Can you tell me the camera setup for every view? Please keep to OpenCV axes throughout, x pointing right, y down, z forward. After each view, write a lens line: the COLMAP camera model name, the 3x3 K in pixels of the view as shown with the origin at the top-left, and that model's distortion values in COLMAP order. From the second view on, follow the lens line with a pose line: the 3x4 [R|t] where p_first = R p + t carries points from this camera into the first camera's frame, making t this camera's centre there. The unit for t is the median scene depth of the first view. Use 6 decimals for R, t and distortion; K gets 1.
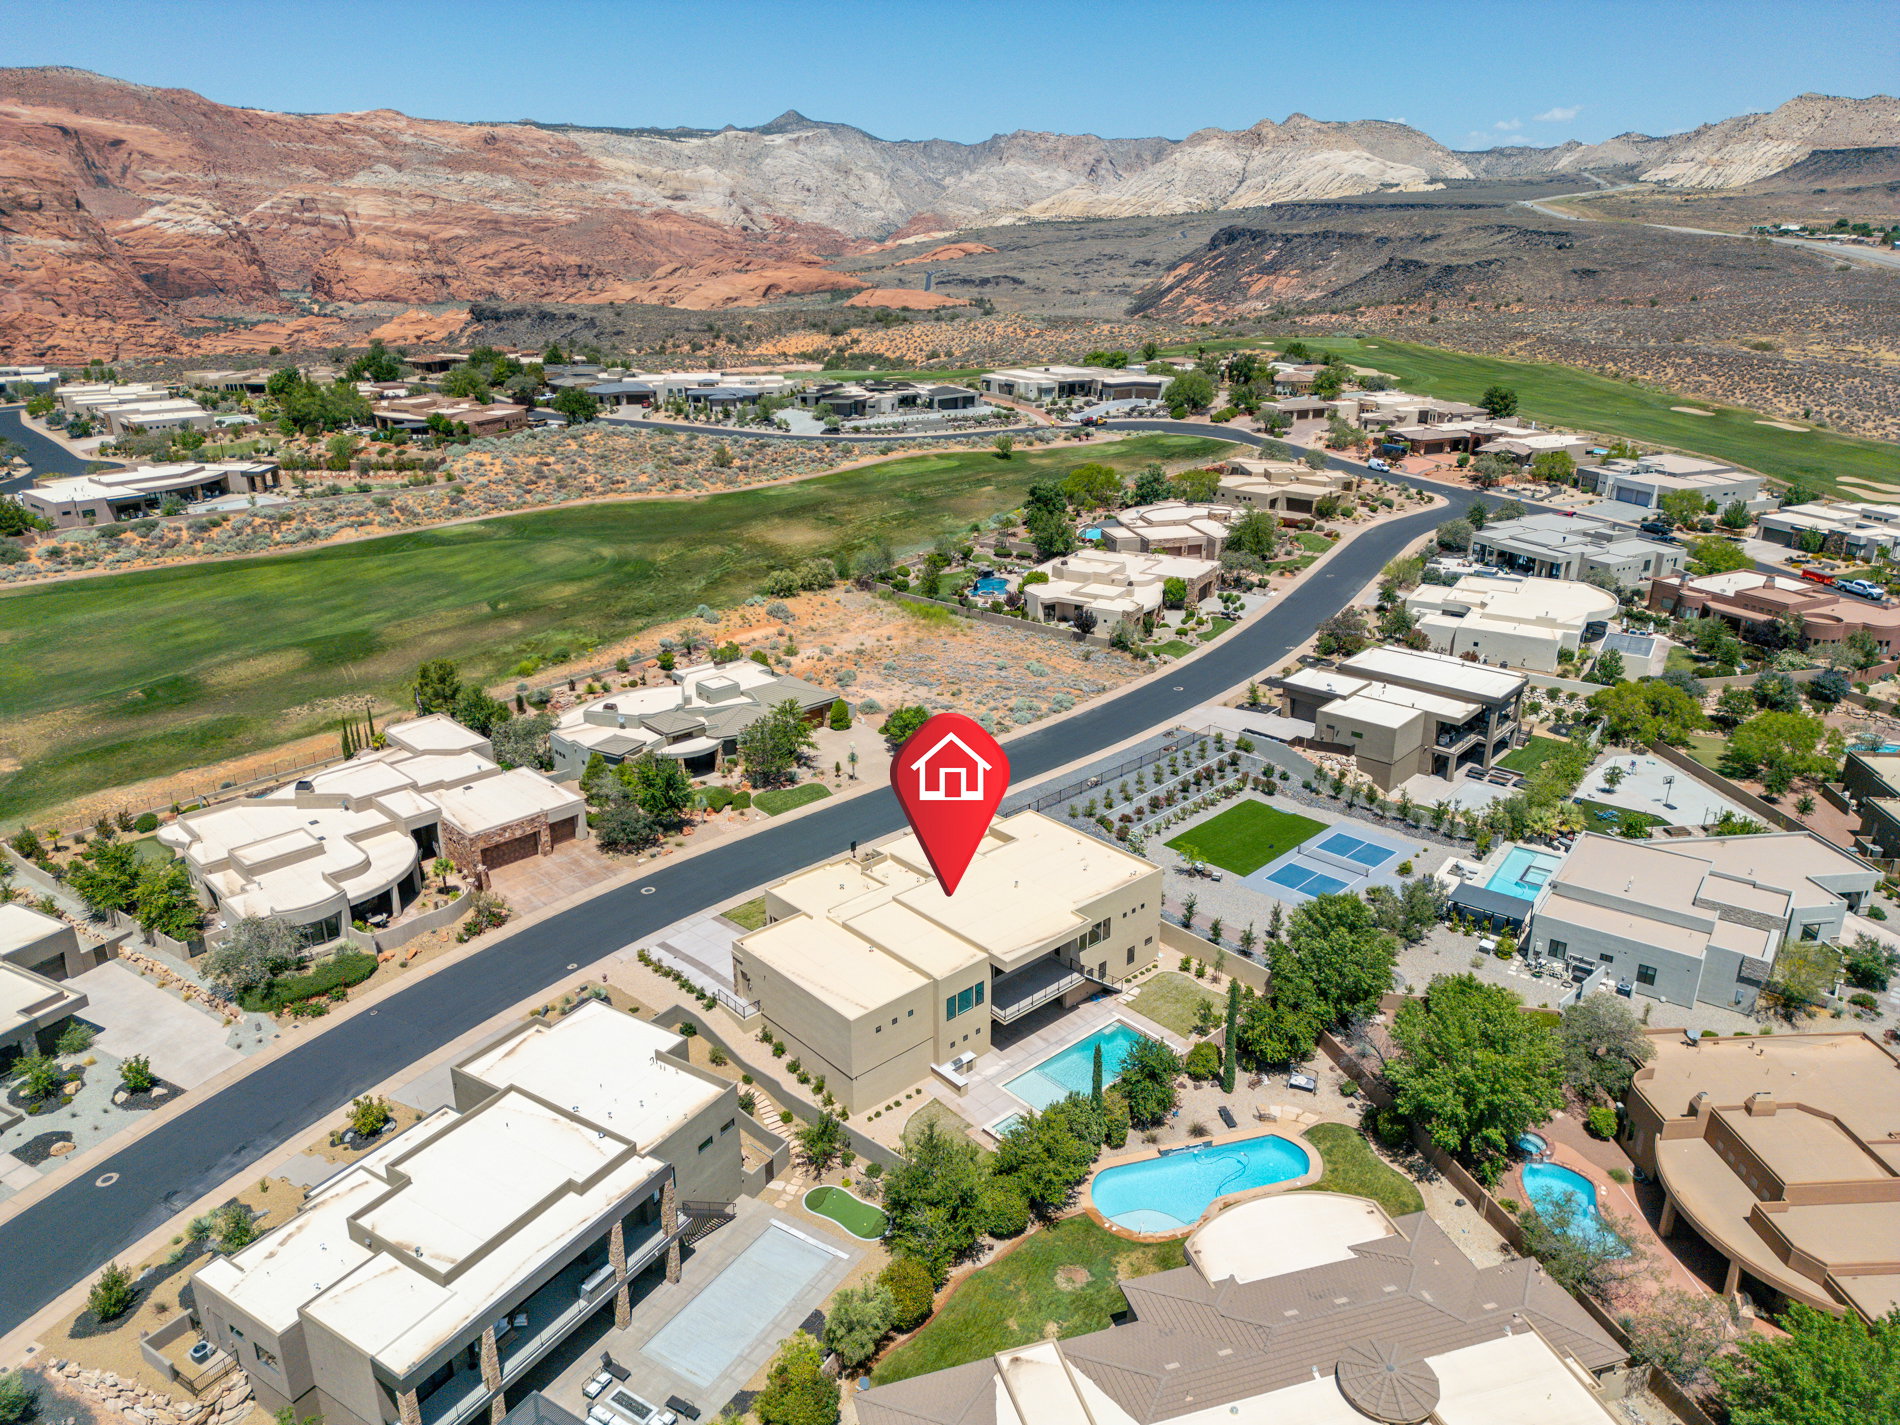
lens RADIAL K [[1325.8, 0, 955.0], [0, 1325.8, 713.2], [0, 0, 1]] dist [0.089299, -0.091315]
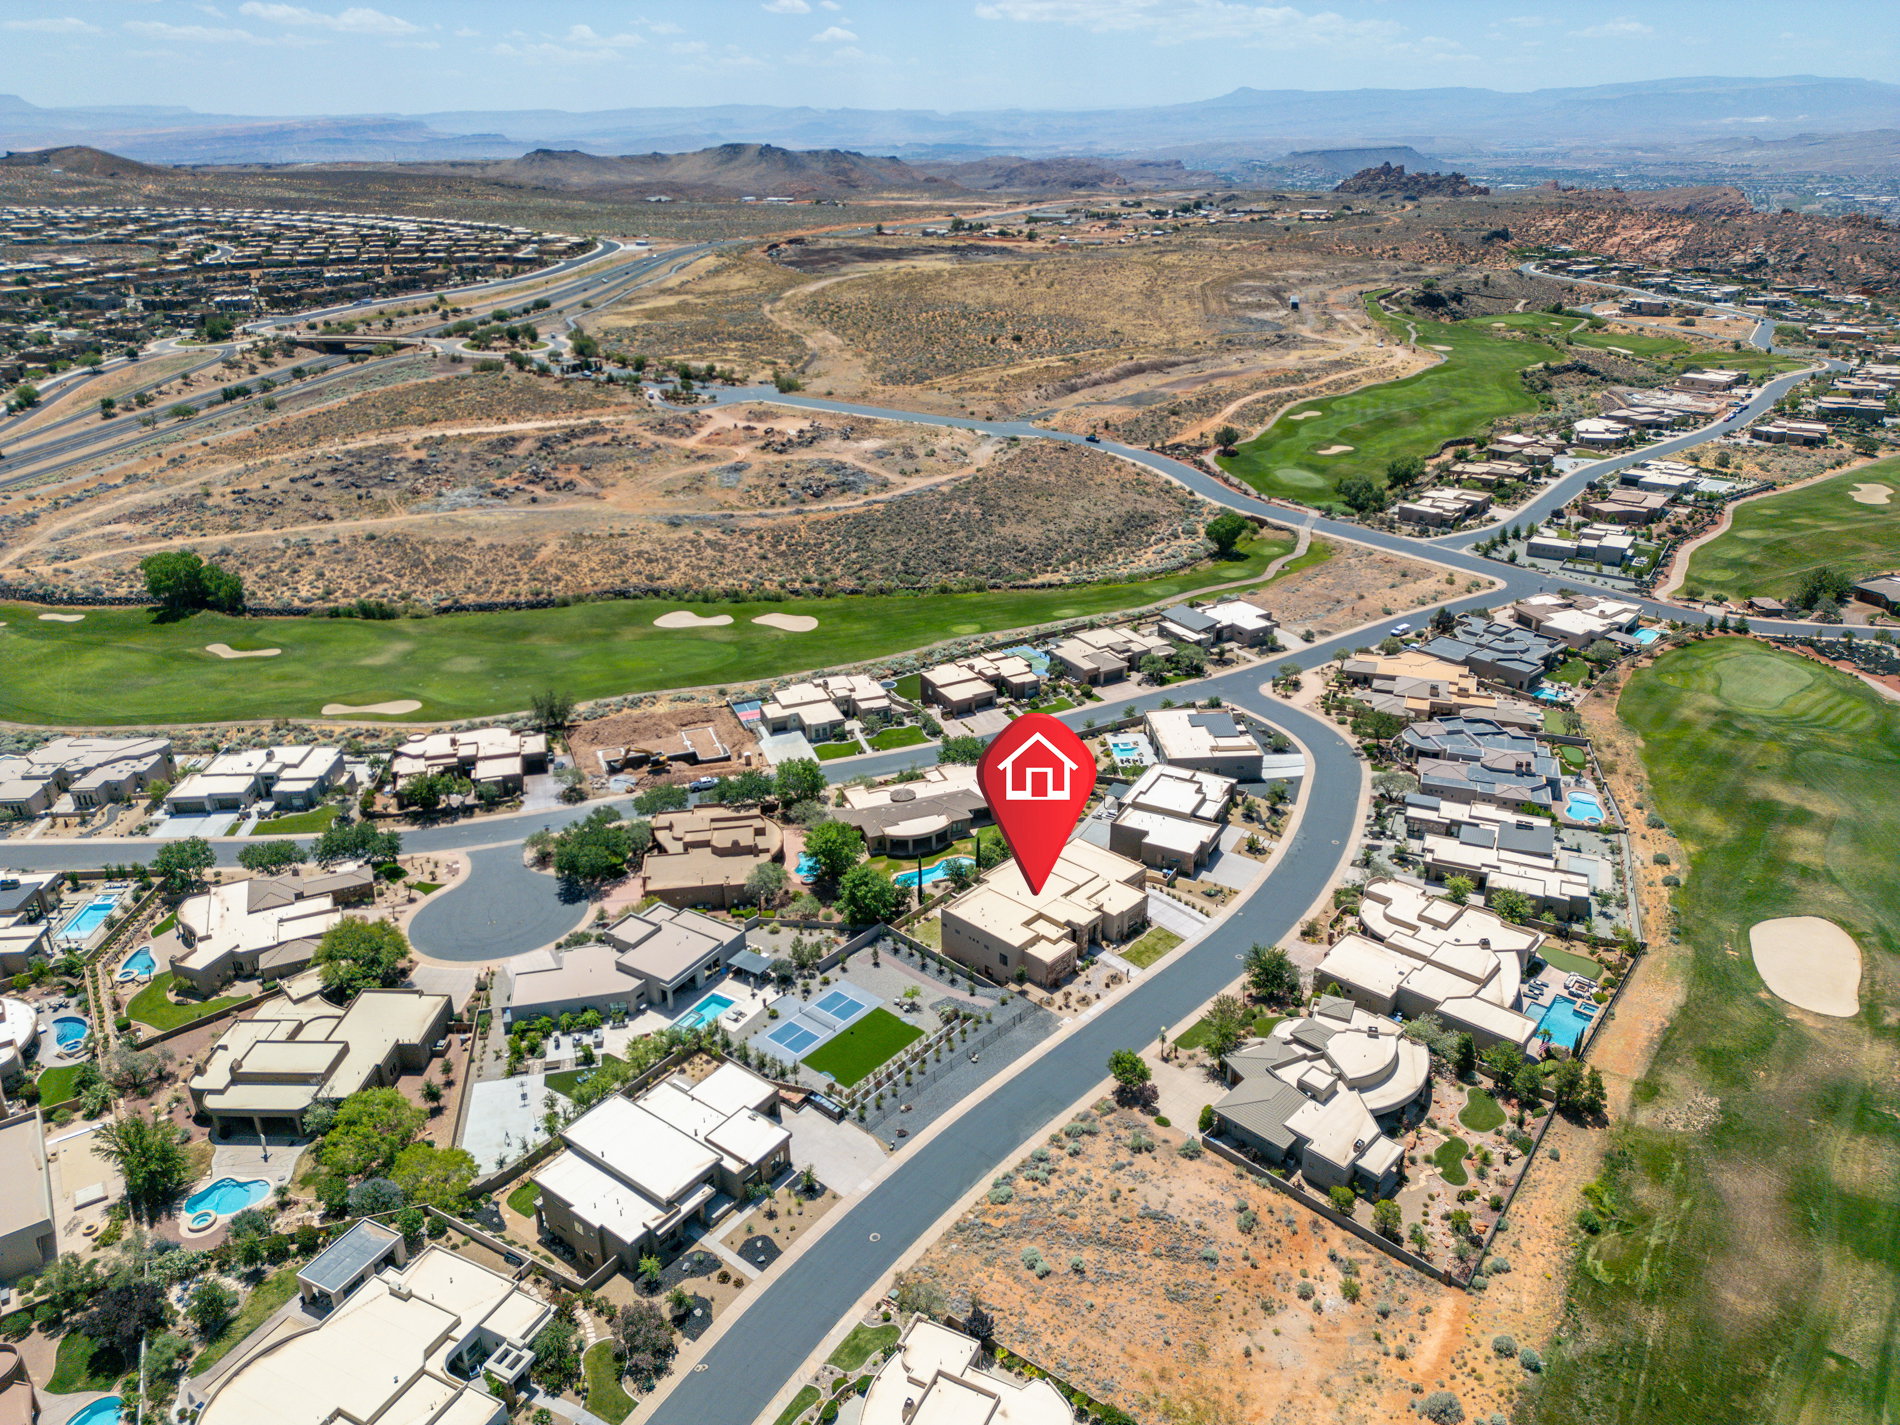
lens RADIAL K [[1325.8, 0, 955.0], [0, 1325.8, 713.2], [0, 0, 1]] dist [0.089299, -0.091315]
pose [[-0.997700, 0.034124, -0.058571, 0.086193], [-0.016644, 0.714275, 0.699667, -0.501631], [0.065711, 0.699032, -0.712064, 0.780041]]
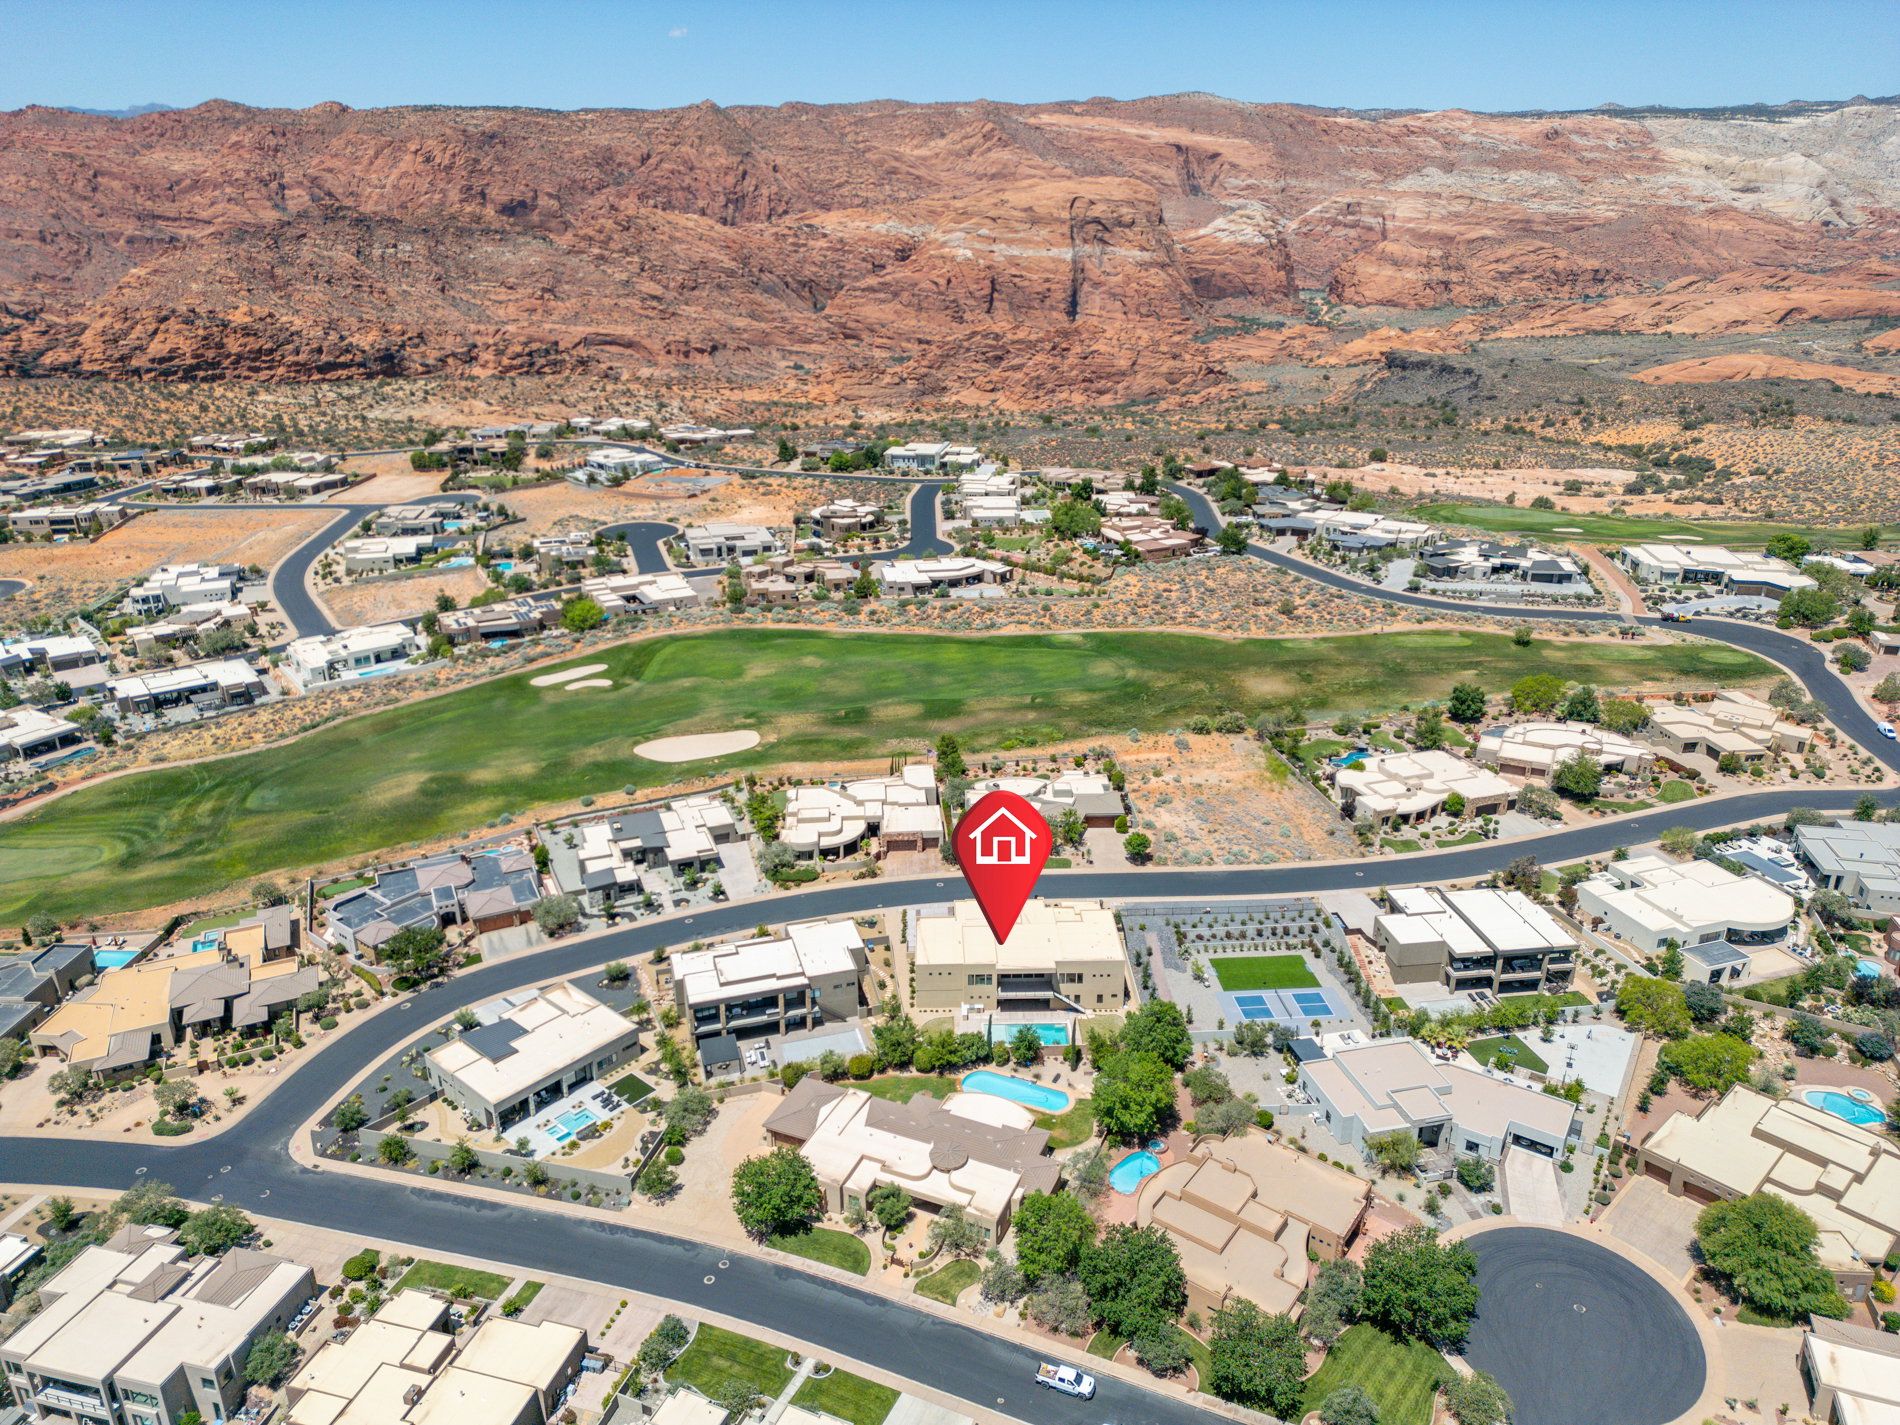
lens RADIAL K [[1325.8, 0, 955.0], [0, 1325.8, 713.2], [0, 0, 1]] dist [0.089299, -0.091315]
pose [[0.757101, 0.236590, -0.608952, 0.377176], [-0.227176, 0.969292, 0.094145, -0.124538], [0.612527, 0.067062, 0.787600, -0.232963]]
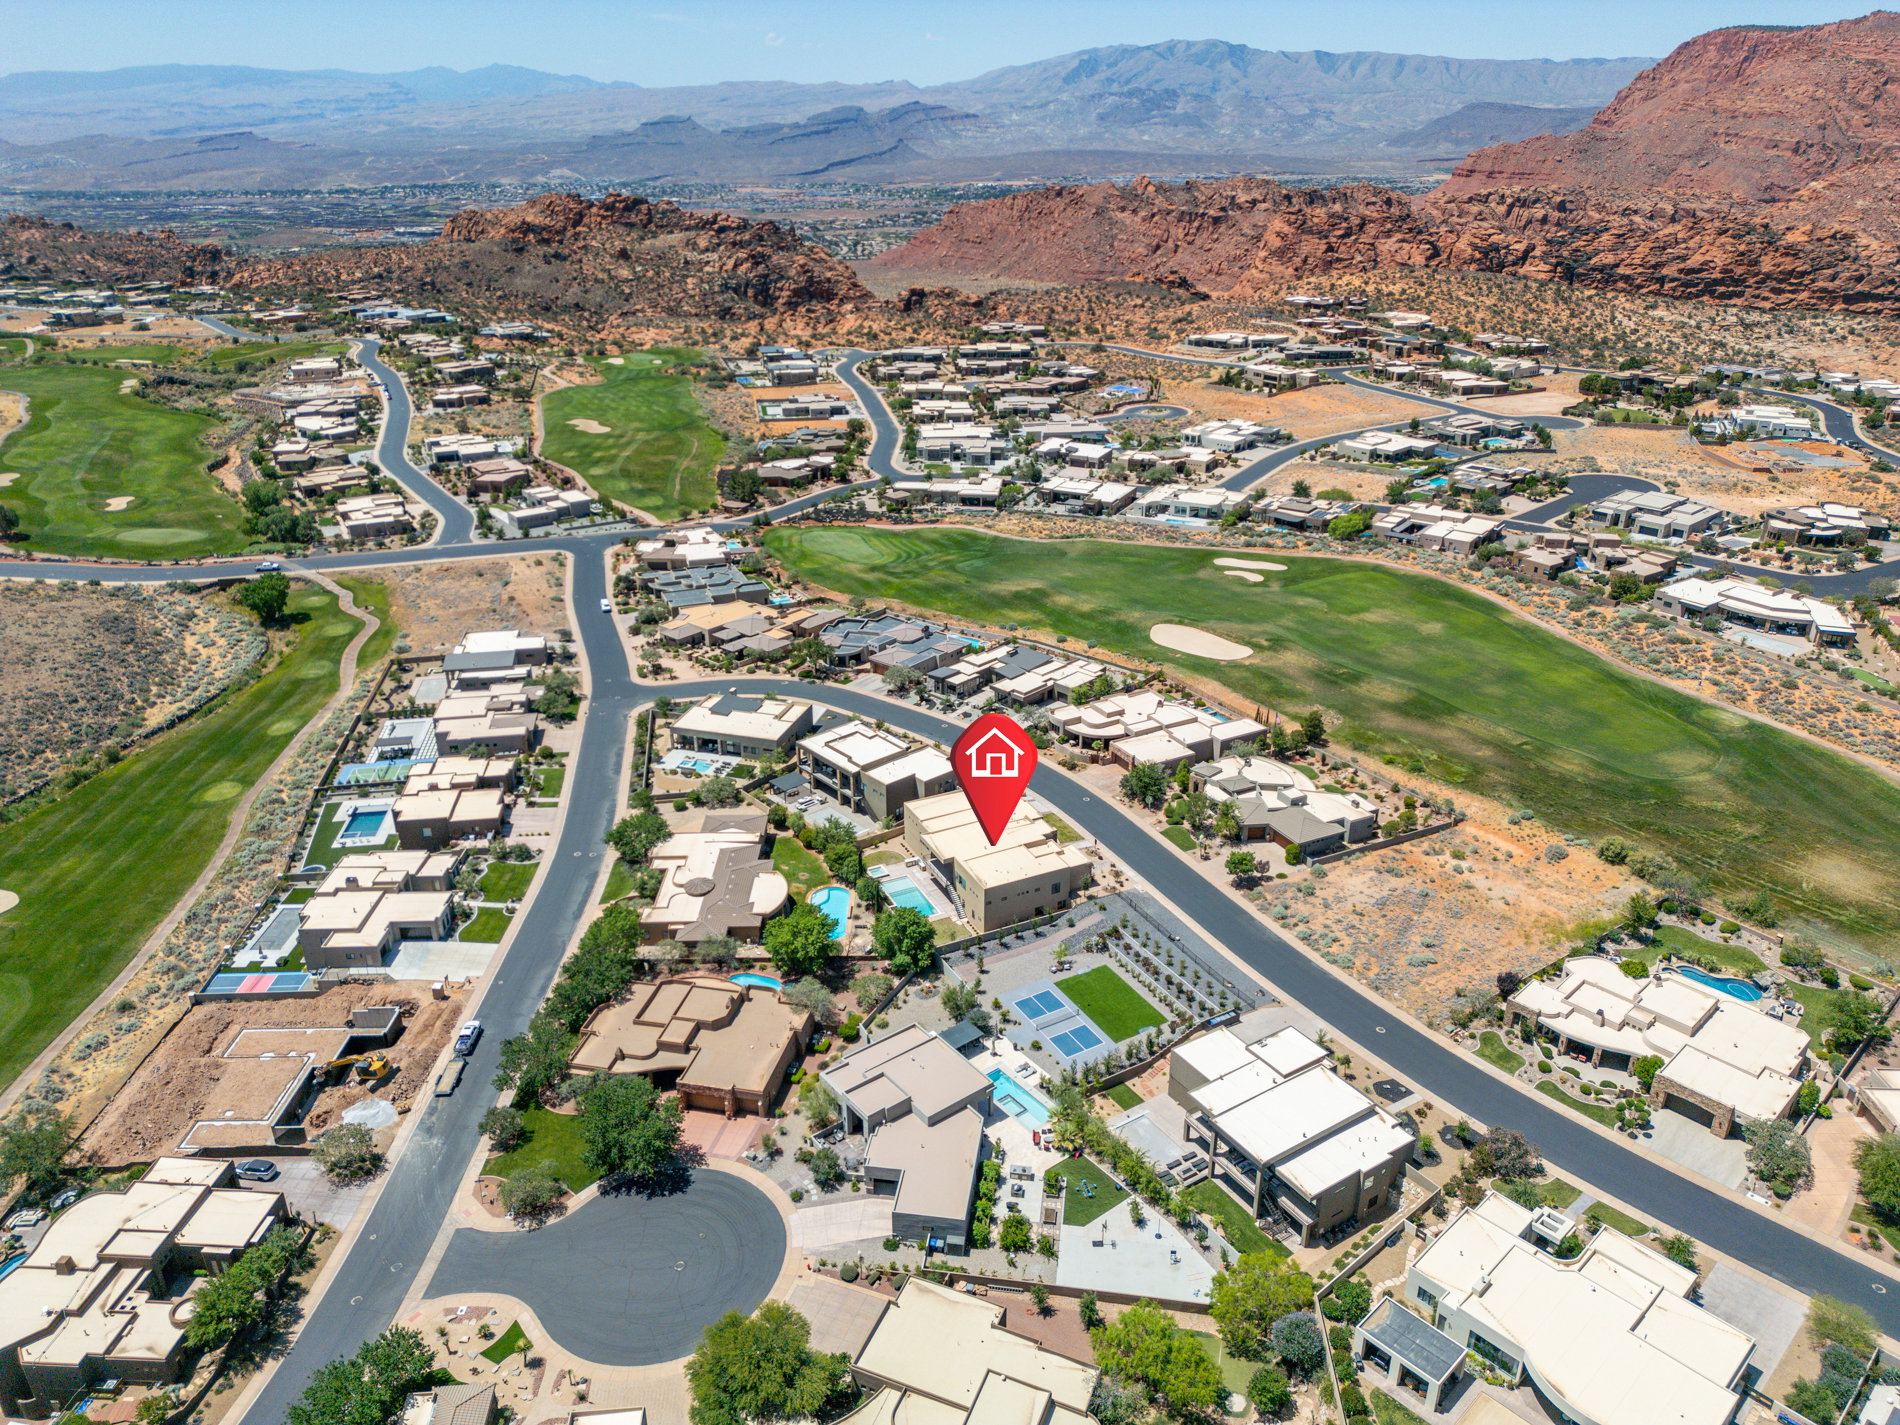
lens RADIAL K [[1325.8, 0, 955.0], [0, 1325.8, 713.2], [0, 0, 1]] dist [0.089299, -0.091315]
pose [[-0.284376, 0.397866, -0.872257, 0.624932], [-0.334403, 0.811516, 0.479183, -0.355523], [0.898502, 0.427954, -0.097728, 0.381174]]
